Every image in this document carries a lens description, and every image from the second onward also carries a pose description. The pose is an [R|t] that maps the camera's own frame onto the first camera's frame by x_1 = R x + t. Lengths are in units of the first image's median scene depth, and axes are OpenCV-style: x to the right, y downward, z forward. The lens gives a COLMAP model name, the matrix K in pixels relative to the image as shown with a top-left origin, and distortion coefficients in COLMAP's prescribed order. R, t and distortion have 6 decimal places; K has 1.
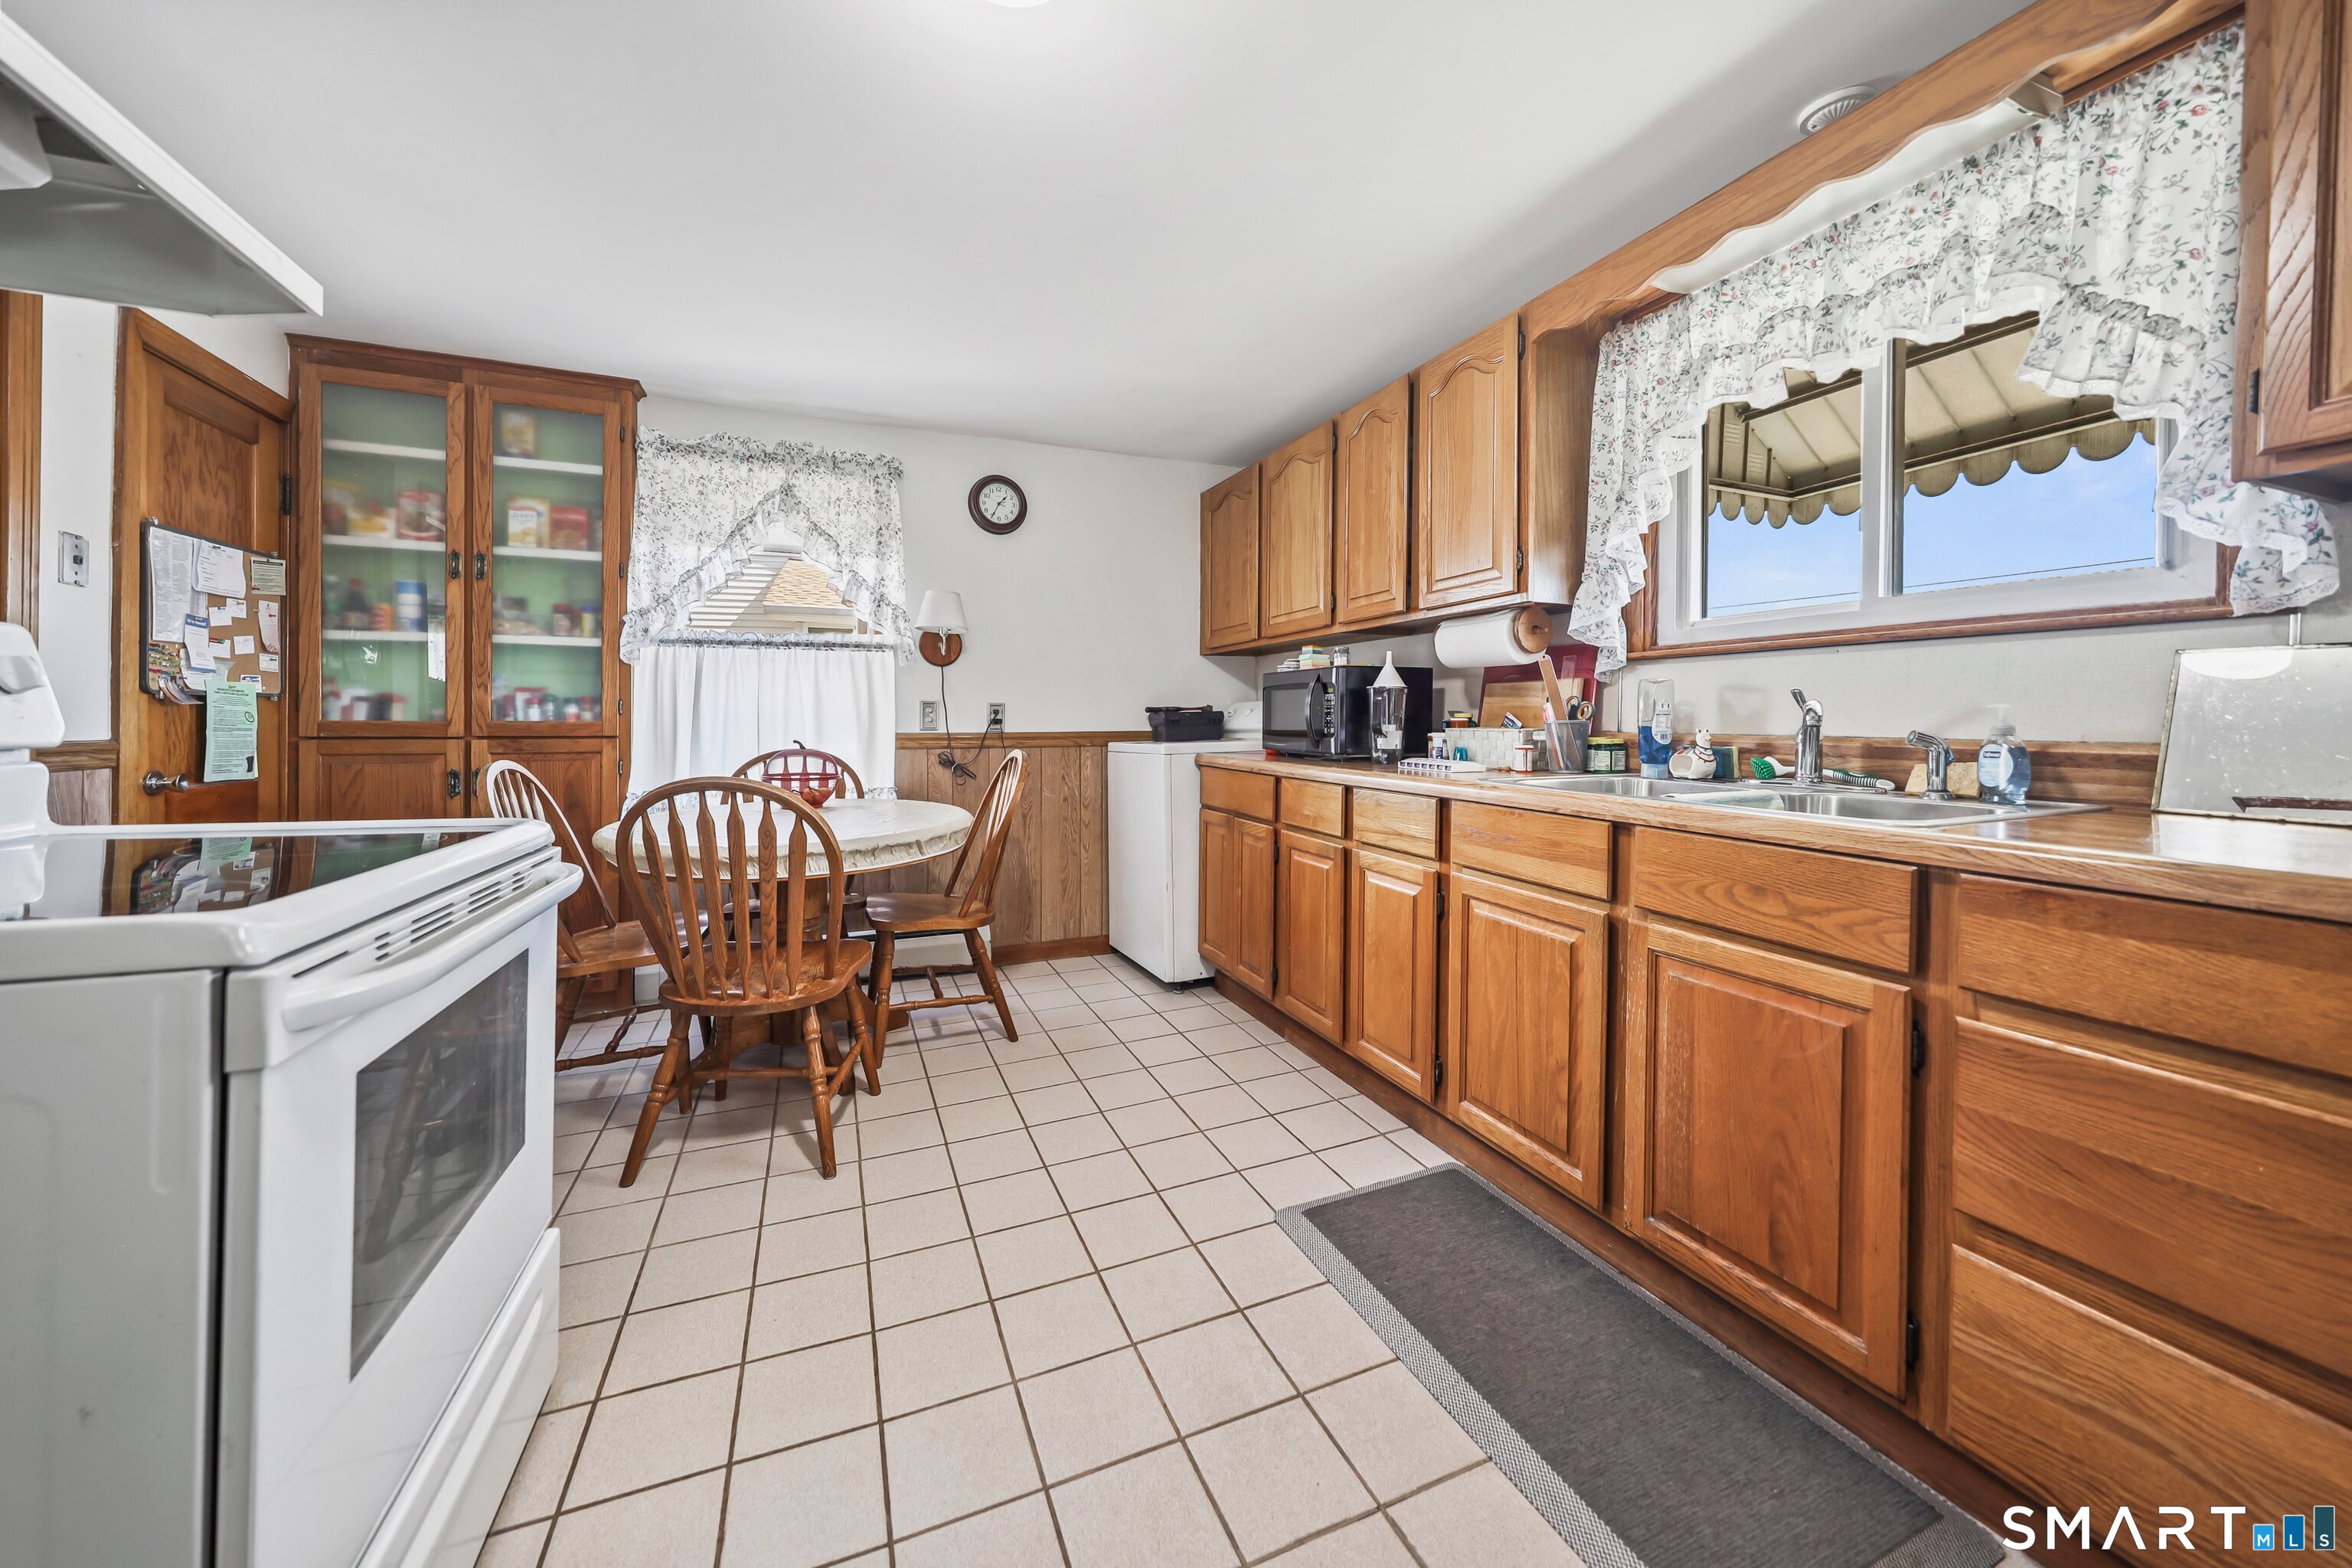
lens RADIAL K [[835.2, 0, 1160.2], [0, 835.2, 722.8], [0, 0, 1]] dist [0.003080, -0.000332]
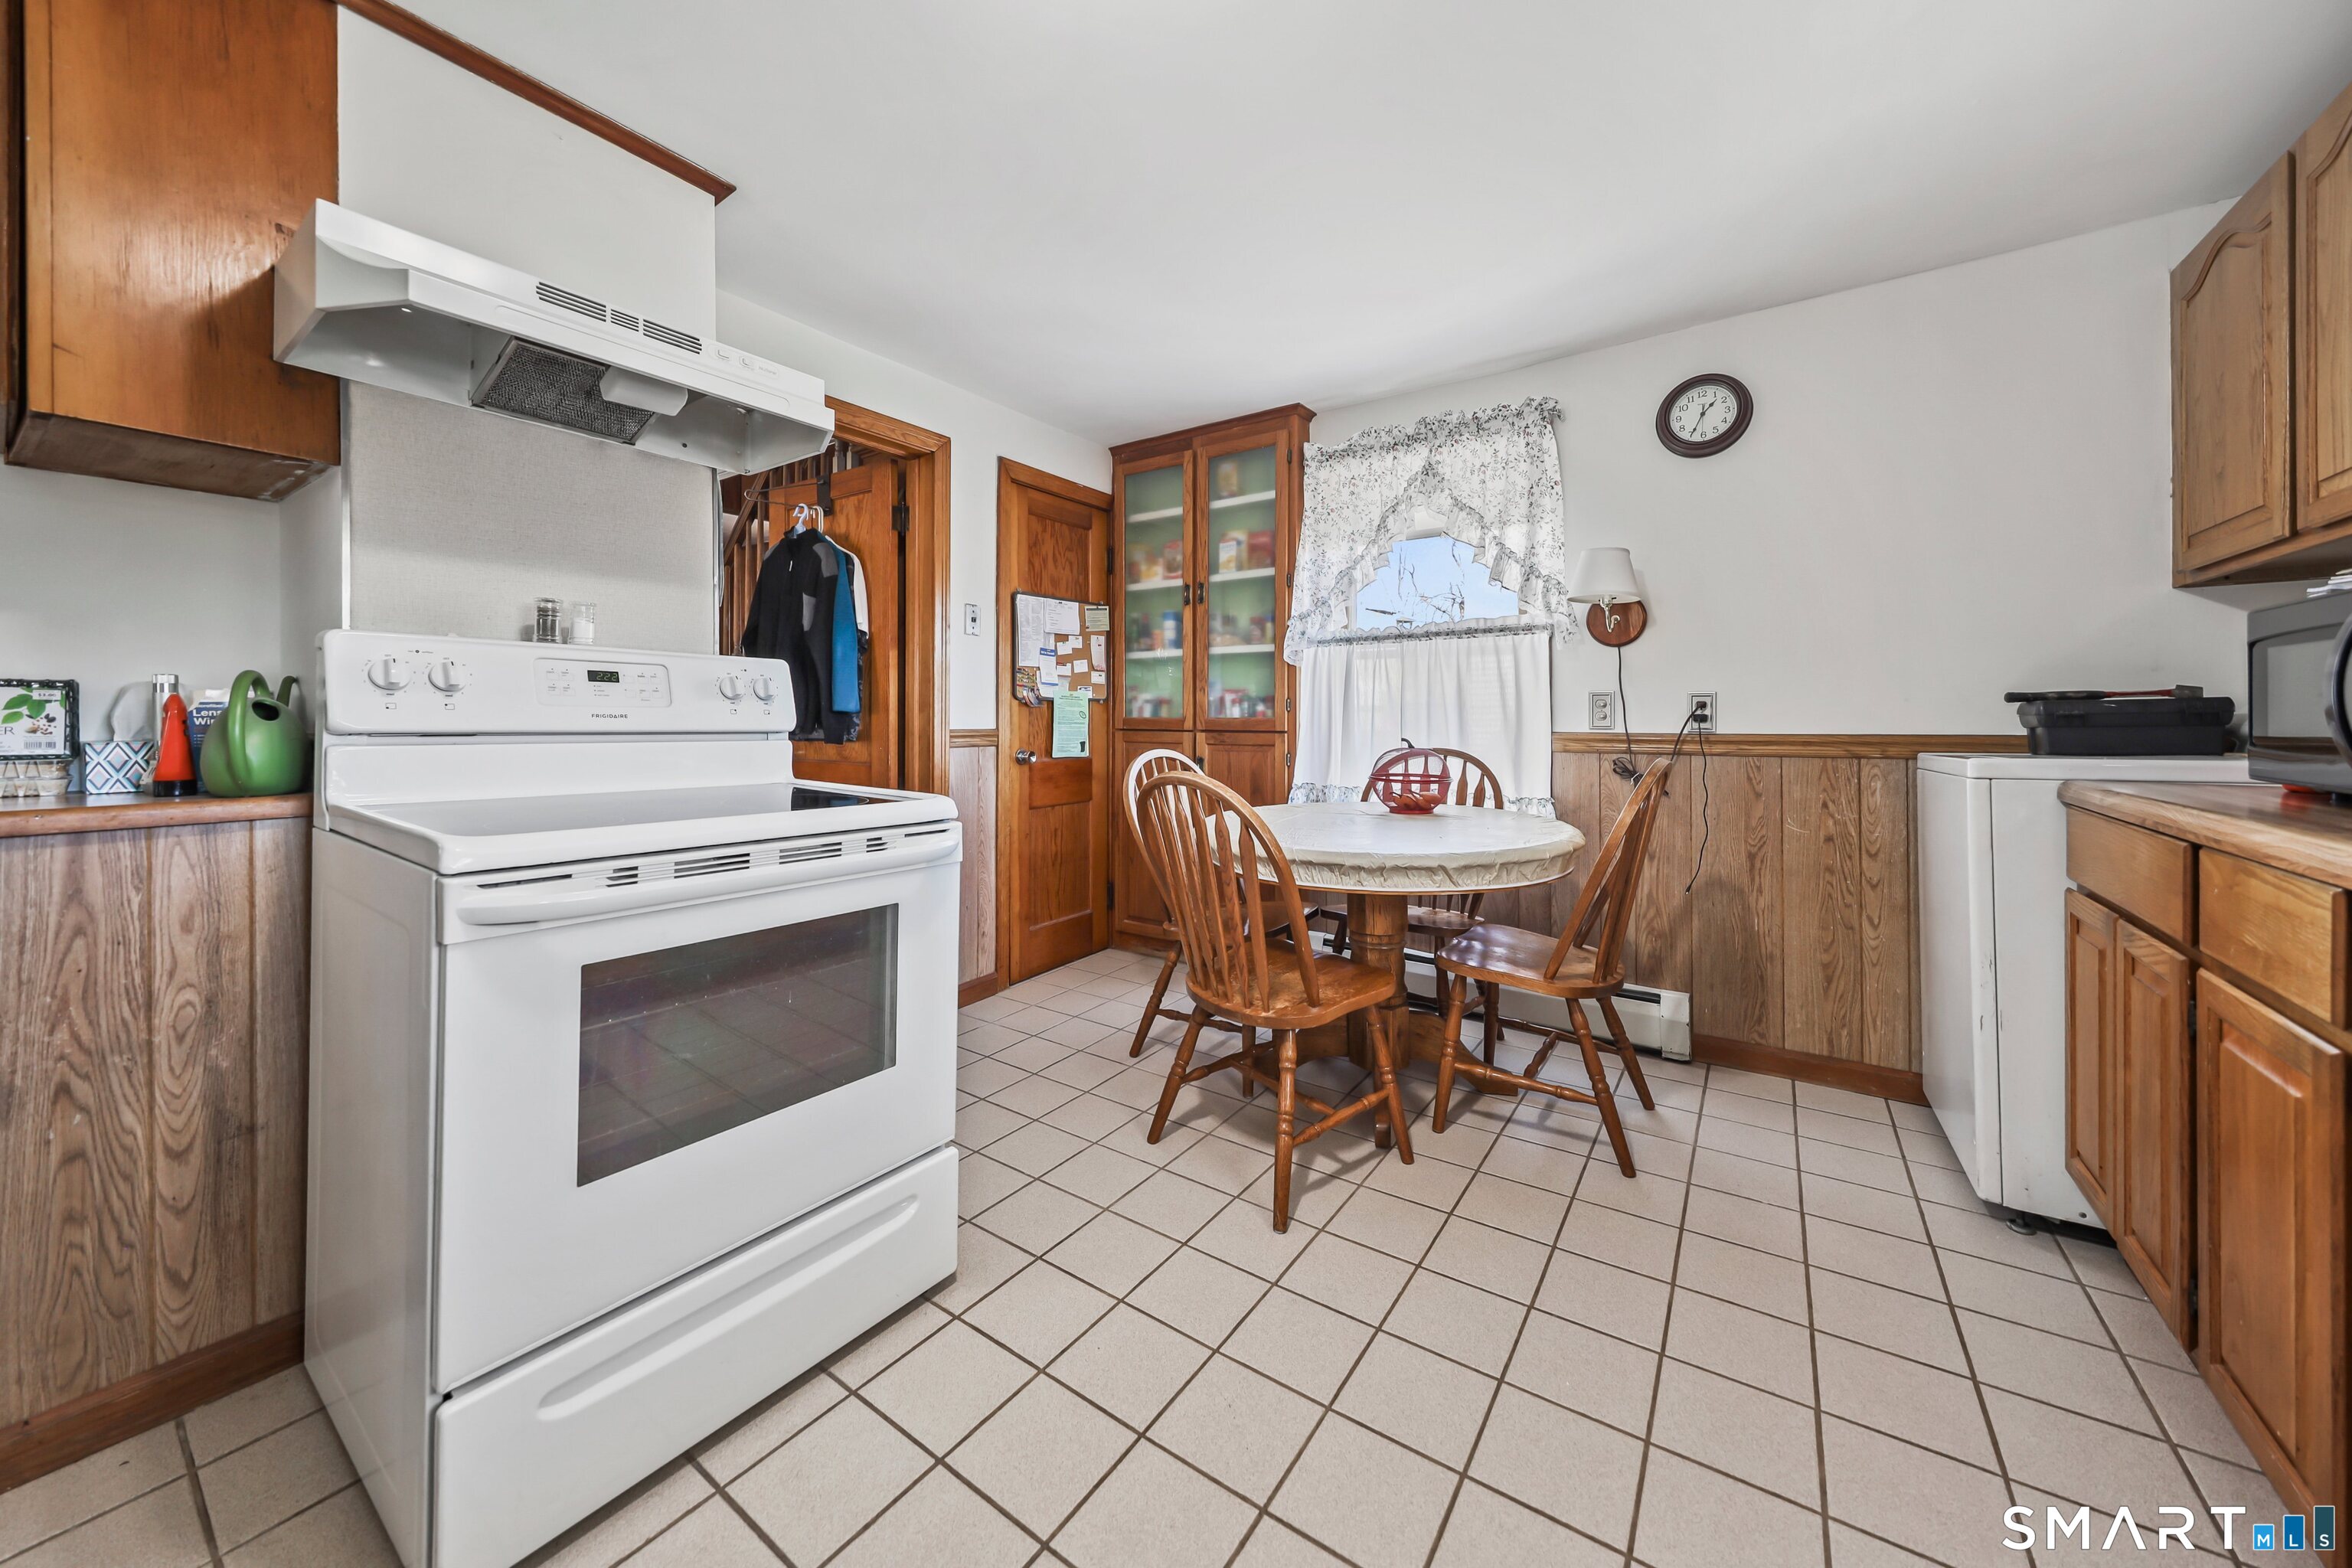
lens RADIAL K [[835.2, 0, 1184.4], [0, 835.2, 711.8], [0, 0, 1]] dist [0.003080, -0.000332]
pose [[0.541724, -0.006868, -0.840528, 0.270105], [-0.002605, 0.999948, -0.009850, 0.002084], [0.840552, 0.007525, 0.541678, 0.389876]]
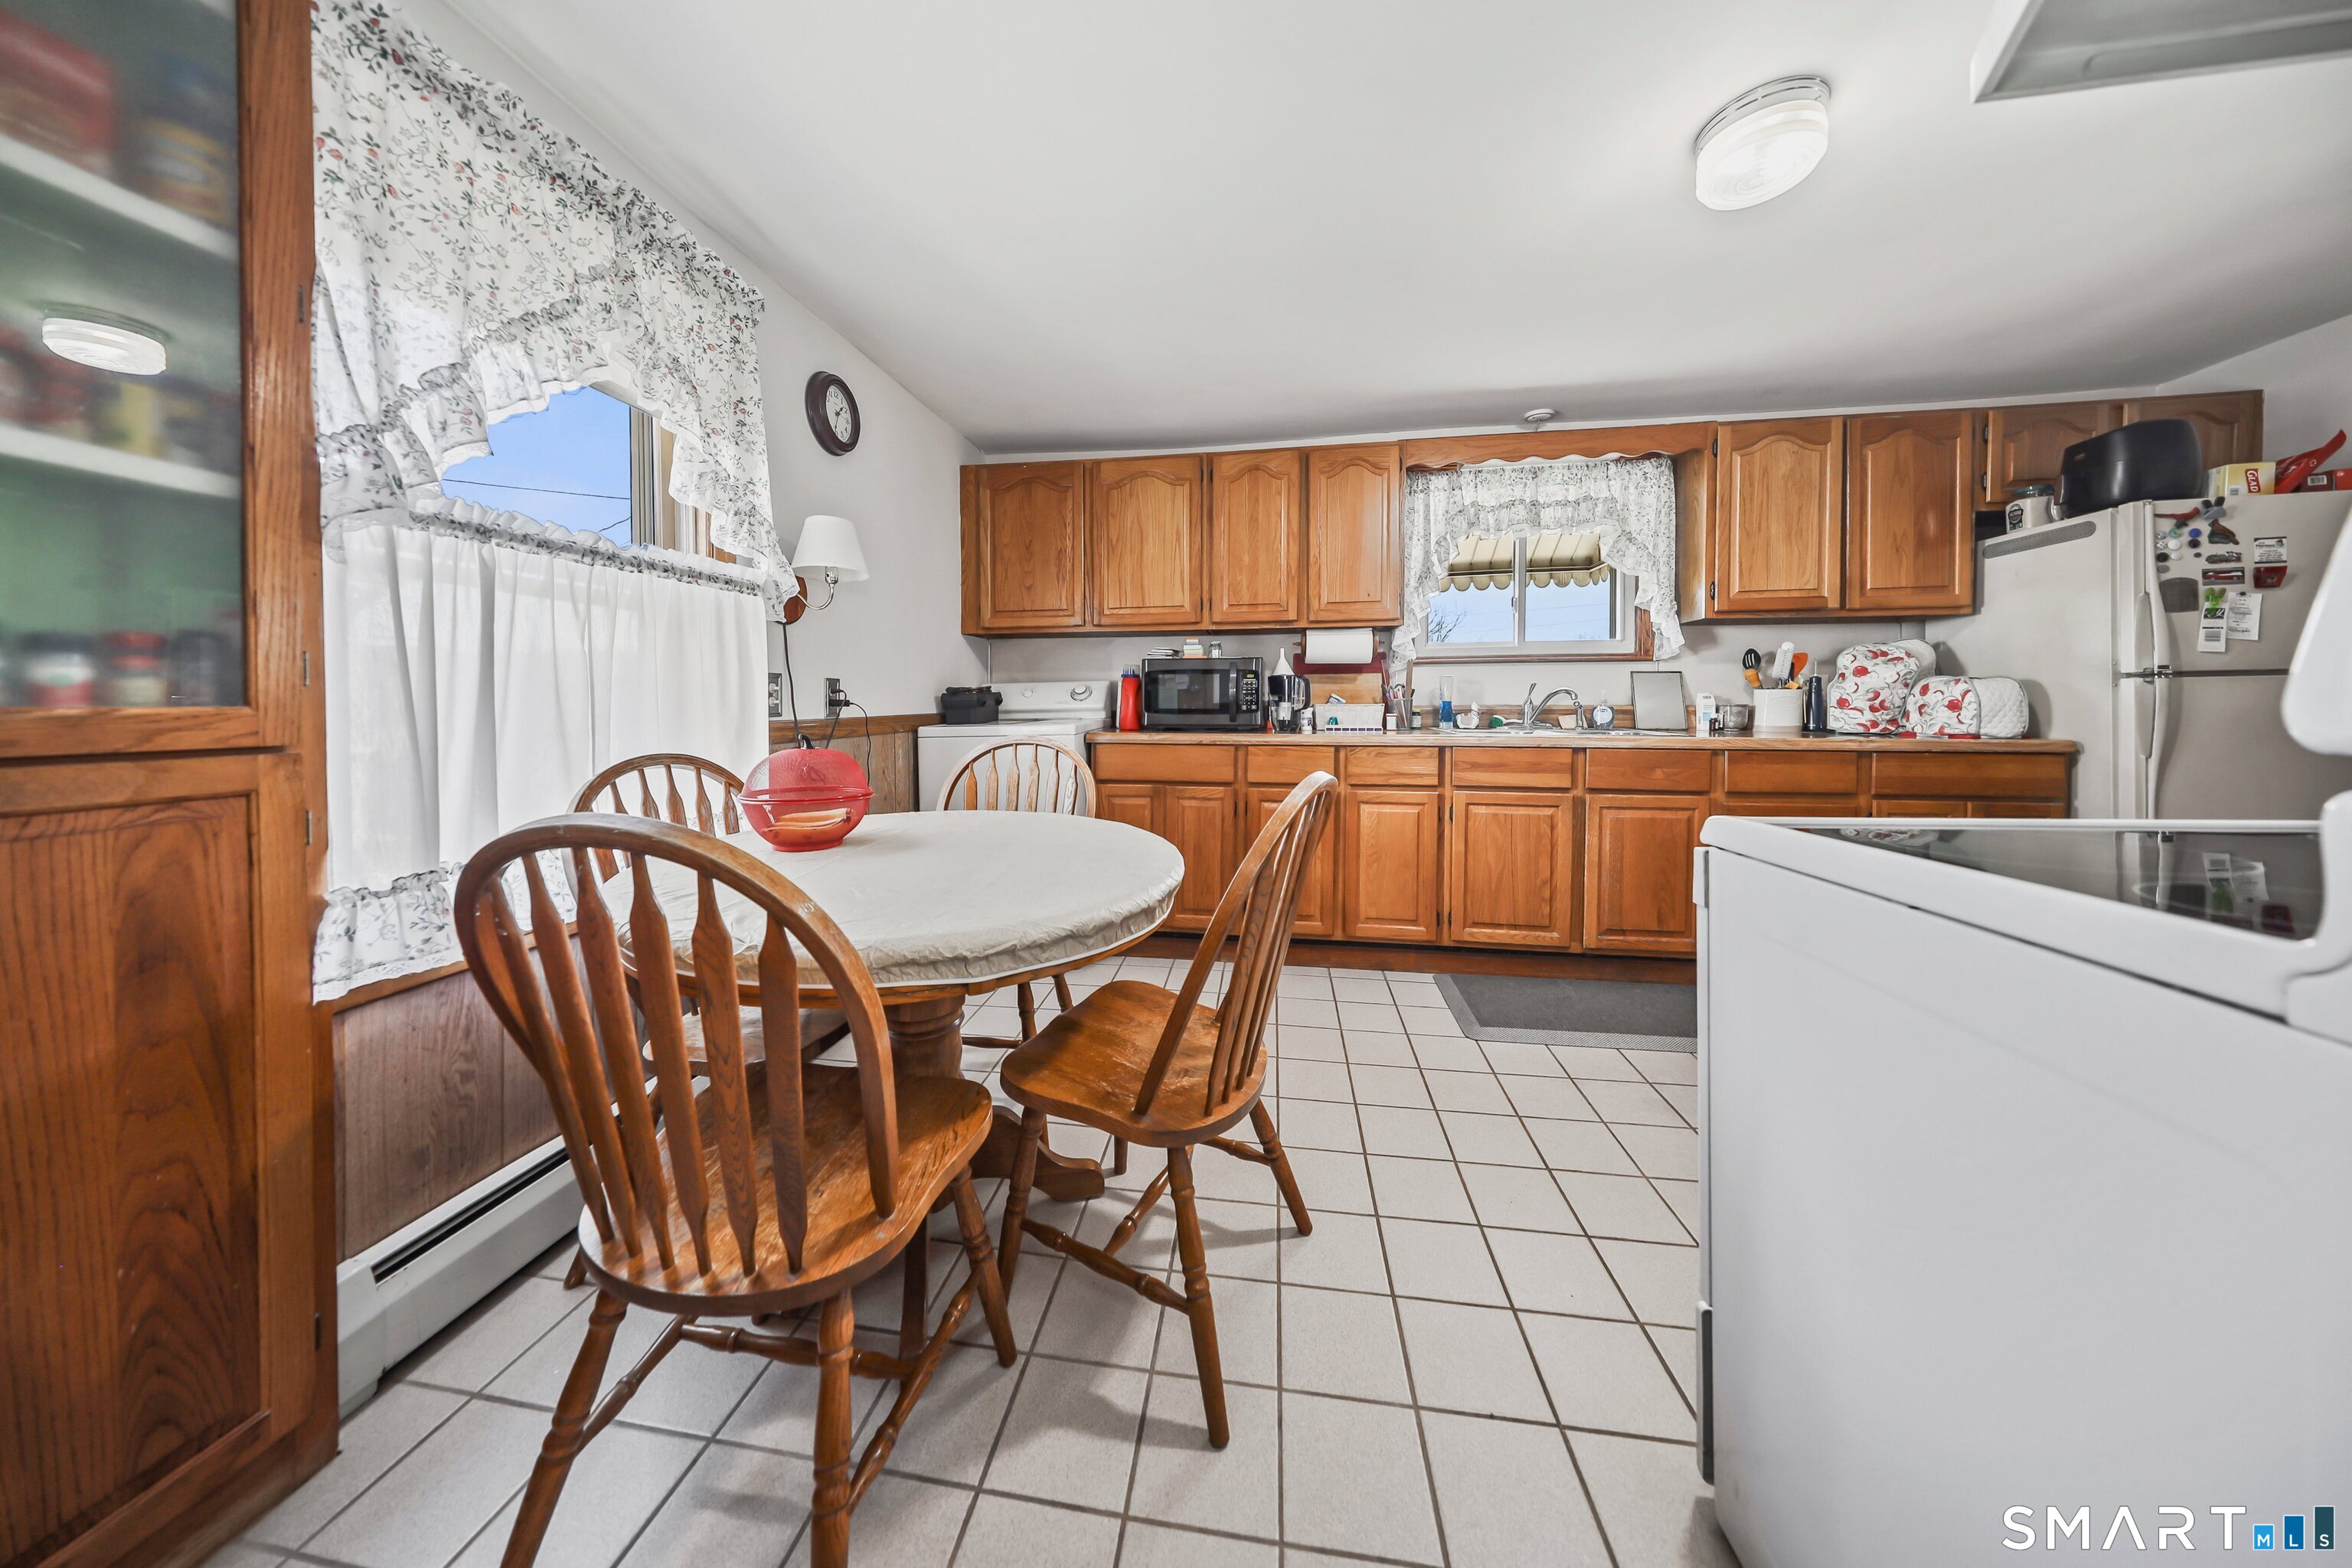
lens RADIAL K [[705.5, 0, 1182.5], [0, 705.5, 707.5], [0, 0, 1]] dist [0.002483, -0.000179]
pose [[0.508992, -0.012432, 0.860682, -0.958137], [0.010808, 0.999909, 0.008051, 0.000088], [-0.860704, 0.005204, 0.509080, 0.665130]]
